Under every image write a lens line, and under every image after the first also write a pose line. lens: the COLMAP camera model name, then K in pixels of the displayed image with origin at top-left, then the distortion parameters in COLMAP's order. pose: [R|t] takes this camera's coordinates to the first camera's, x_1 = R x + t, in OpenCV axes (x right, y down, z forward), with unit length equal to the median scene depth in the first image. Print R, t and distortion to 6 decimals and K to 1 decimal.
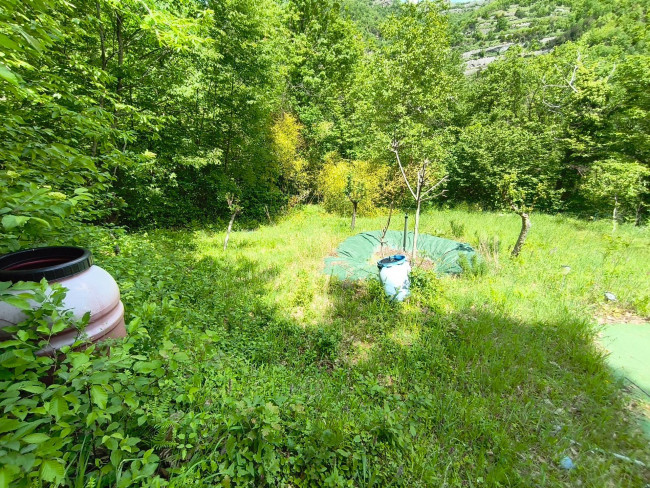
lens RADIAL K [[292.3, 0, 323.7], [0, 292.3, 243.6], [0, 0, 1]] dist [0.003763, 0.001652]
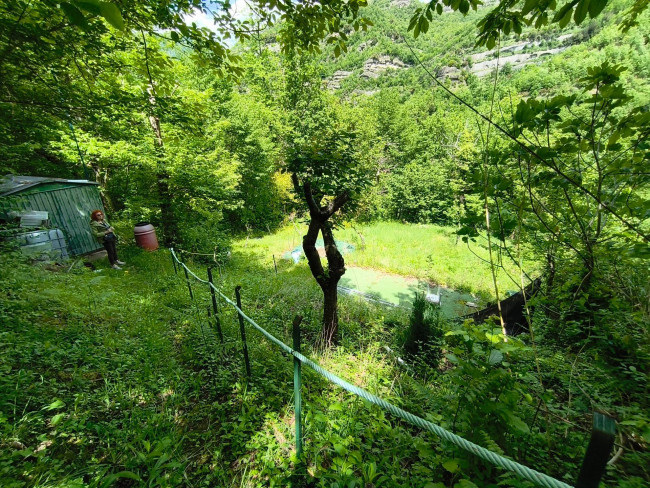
lens RADIAL K [[292.3, 0, 323.7], [0, 292.3, 243.6], [0, 0, 1]] dist [0.003763, 0.001652]
pose [[0.997655, -0.002762, -0.068386, 0.183933], [0.002864, 0.999995, 0.001393, -0.007488], [0.068382, -0.001586, 0.997658, -0.531178]]
